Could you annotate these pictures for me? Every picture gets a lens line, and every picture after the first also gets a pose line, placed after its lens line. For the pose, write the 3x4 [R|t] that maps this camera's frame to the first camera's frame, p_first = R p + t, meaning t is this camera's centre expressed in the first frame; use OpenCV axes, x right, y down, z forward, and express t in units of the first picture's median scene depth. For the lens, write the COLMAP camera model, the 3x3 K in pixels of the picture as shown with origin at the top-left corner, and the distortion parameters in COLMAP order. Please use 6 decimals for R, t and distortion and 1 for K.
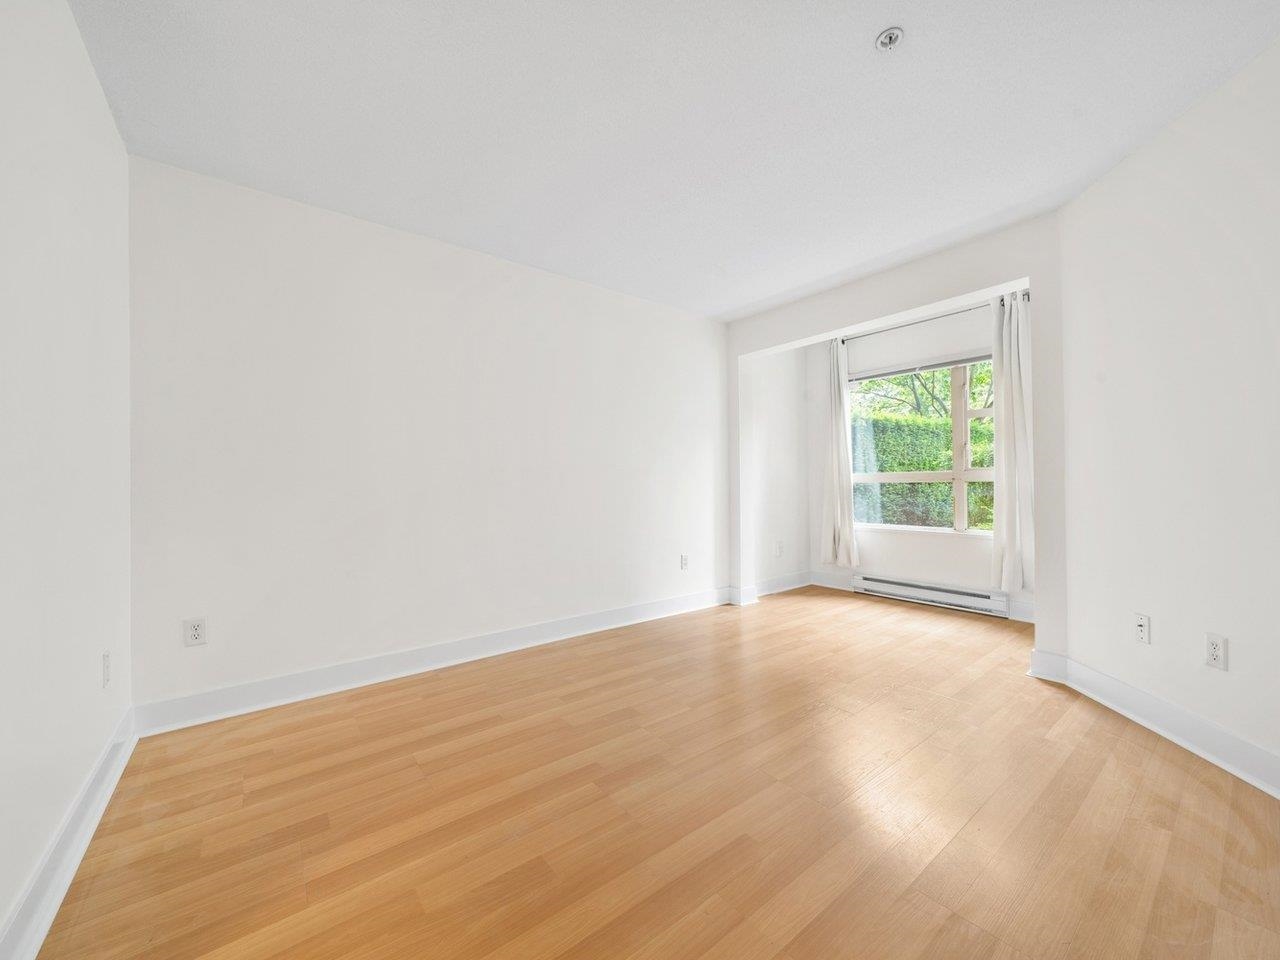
lens RADIAL K [[492.0, 0, 640.0], [0, 492.0, 480.0], [0, 0, 1]] dist [-0.001411, -0.000107]
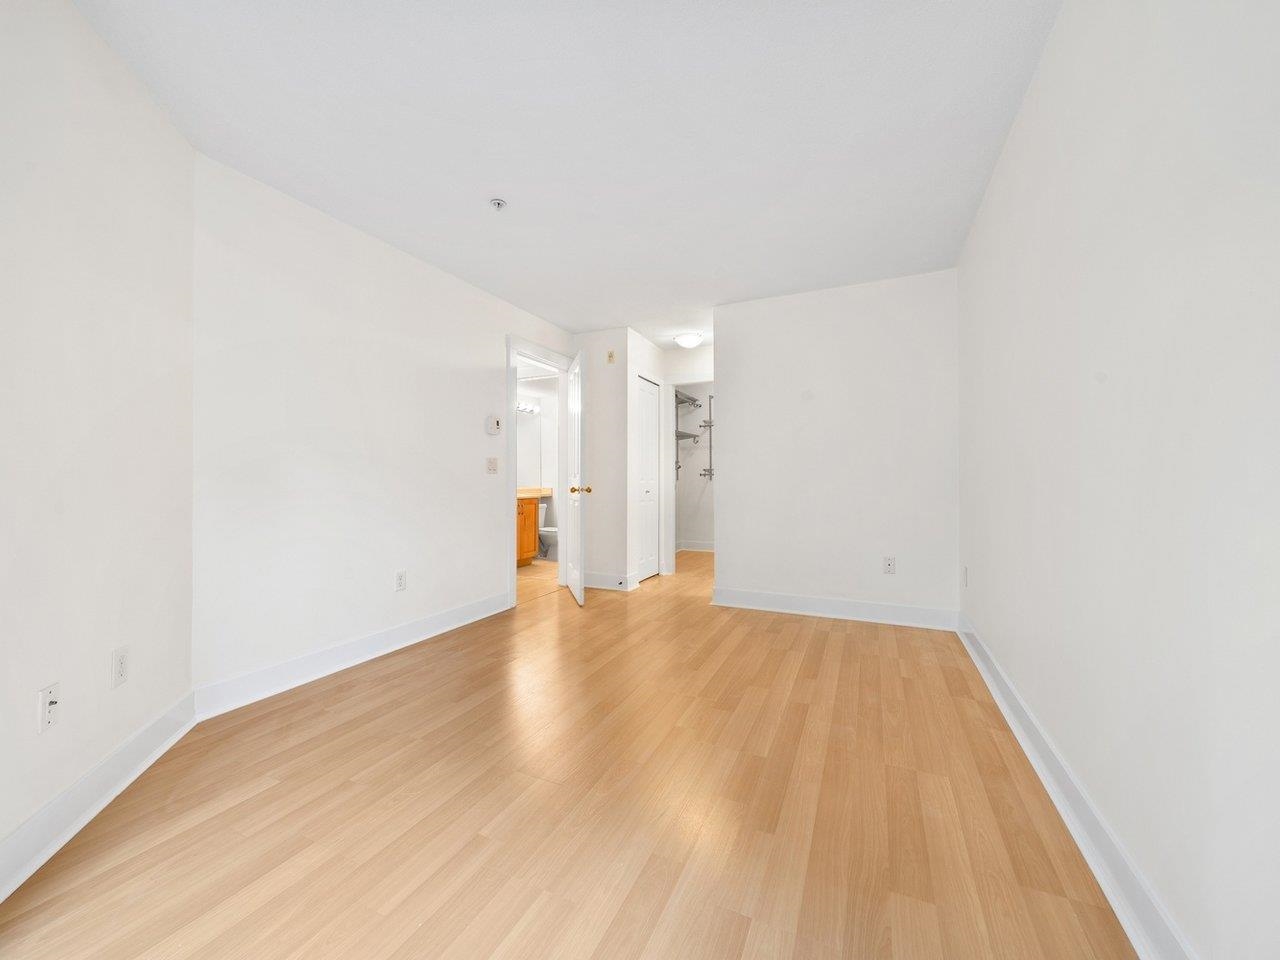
lens RADIAL K [[492.0, 0, 640.0], [0, 492.0, 480.0], [0, 0, 1]] dist [-0.001411, -0.000107]
pose [[-0.888278, 0.012154, -0.459145, 0.661664], [0.017706, 0.999813, -0.007788, 0.023871], [0.458965, -0.015048, -0.888327, 2.064313]]
